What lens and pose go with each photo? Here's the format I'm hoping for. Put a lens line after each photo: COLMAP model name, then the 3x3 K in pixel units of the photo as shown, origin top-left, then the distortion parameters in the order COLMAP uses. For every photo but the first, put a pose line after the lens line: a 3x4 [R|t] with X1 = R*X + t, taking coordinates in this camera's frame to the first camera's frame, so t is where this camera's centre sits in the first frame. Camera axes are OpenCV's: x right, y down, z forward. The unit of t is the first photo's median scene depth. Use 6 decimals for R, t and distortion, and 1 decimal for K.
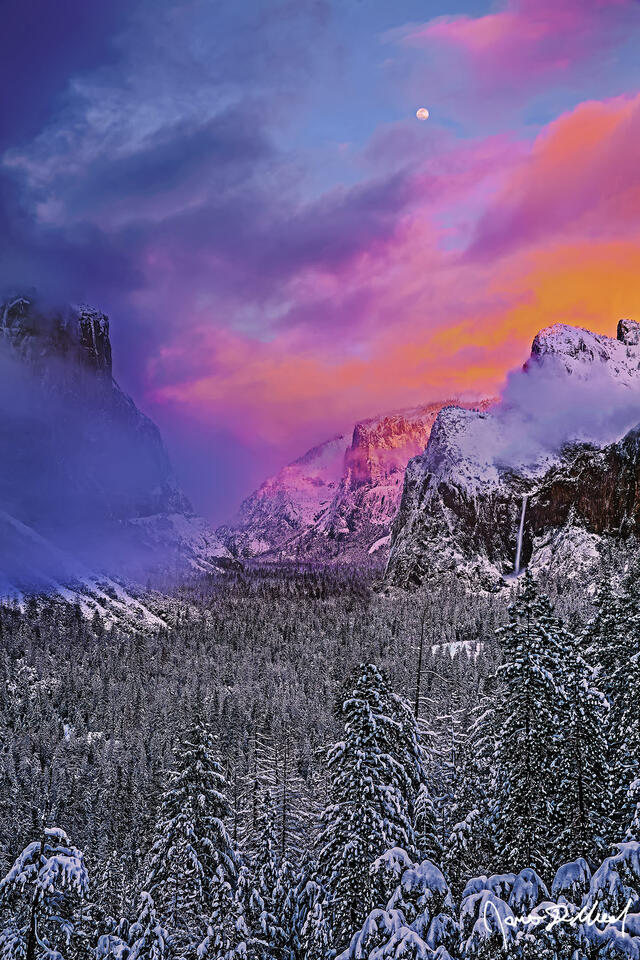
lens RADIAL K [[1258.6, 0, 321.2], [0, 1258.6, 473.2], [0, 0, 1]] dist [0.109813, 0.000000]
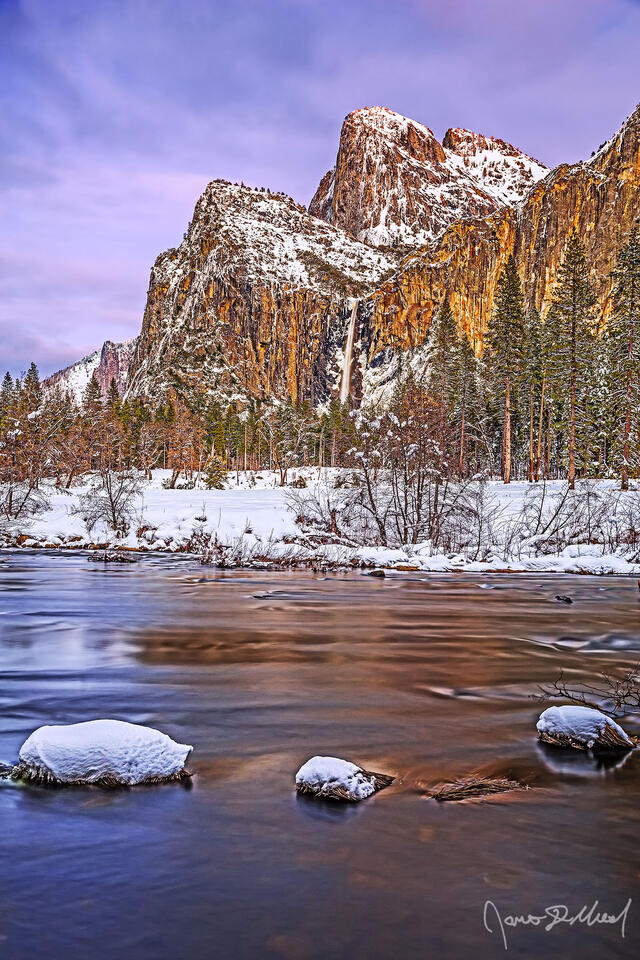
lens RADIAL K [[1012.9, 0, 320.1], [0, 1012.9, 490.4], [0, 0, 1]] dist [0.020883, 0.000000]
pose [[0.975184, 0.015516, 0.220853, 0.040856], [-0.023824, 0.999103, 0.035005, 0.087487], [-0.220112, -0.039398, 0.974679, 0.515583]]
